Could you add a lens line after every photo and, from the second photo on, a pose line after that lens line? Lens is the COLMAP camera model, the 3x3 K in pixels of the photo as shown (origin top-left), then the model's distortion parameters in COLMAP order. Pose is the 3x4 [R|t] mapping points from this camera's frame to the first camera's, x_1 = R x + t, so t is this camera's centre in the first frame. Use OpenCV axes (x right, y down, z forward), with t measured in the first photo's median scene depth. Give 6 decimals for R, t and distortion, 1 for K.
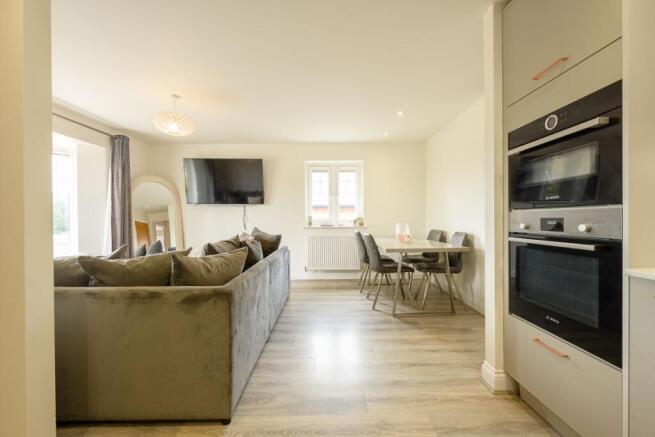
lens RADIAL K [[260.7, 0, 327.5], [0, 260.7, 218.5], [0, 0, 1]] dist [-0.005116, 0.000051]
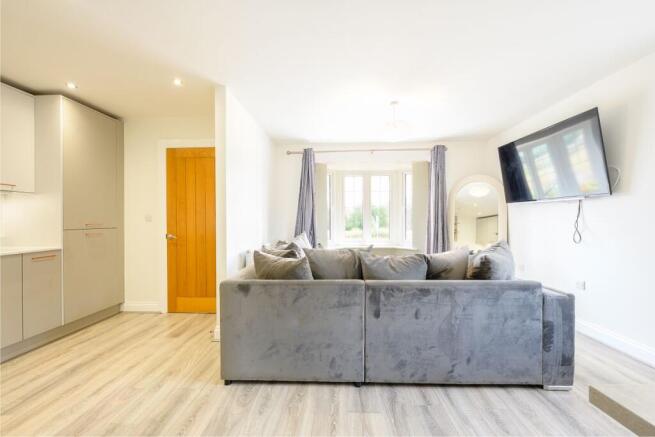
lens RADIAL K [[260.7, 0, 327.5], [0, 260.7, 218.5], [0, 0, 1]] dist [-0.005116, 0.000051]
pose [[-0.043583, 0.002771, -0.999046, 0.336622], [0.004173, 0.999988, 0.002592, -0.016291], [0.999041, -0.004056, -0.043594, 0.593309]]
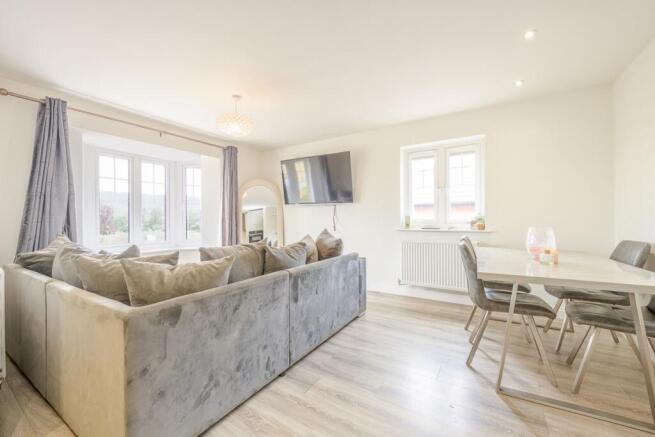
lens RADIAL K [[260.7, 0, 327.5], [0, 260.7, 218.5], [0, 0, 1]] dist [-0.005116, 0.000051]
pose [[0.848879, 0.001321, -0.528586, 0.184429], [-0.001759, 0.999998, -0.000327, -0.000329], [0.528585, 0.001208, 0.848880, 0.252640]]
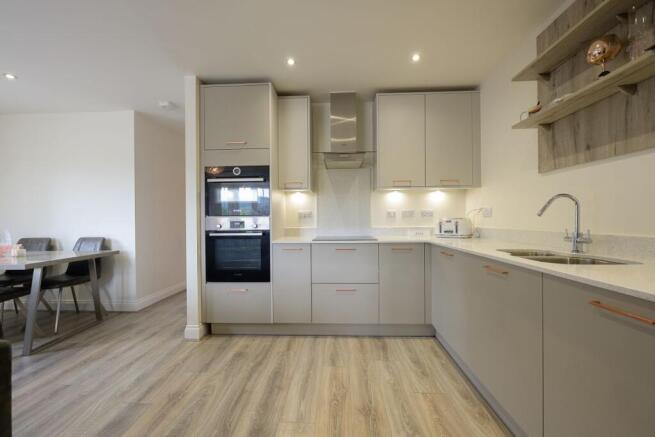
lens RADIAL K [[260.7, 0, 327.5], [0, 260.7, 218.5], [0, 0, 1]] dist [-0.005116, 0.000051]
pose [[0.044135, 0.009337, 0.998982, -0.348013], [0.008328, 0.999918, -0.009714, 0.000425], [-0.998991, 0.008748, 0.044053, 0.087808]]
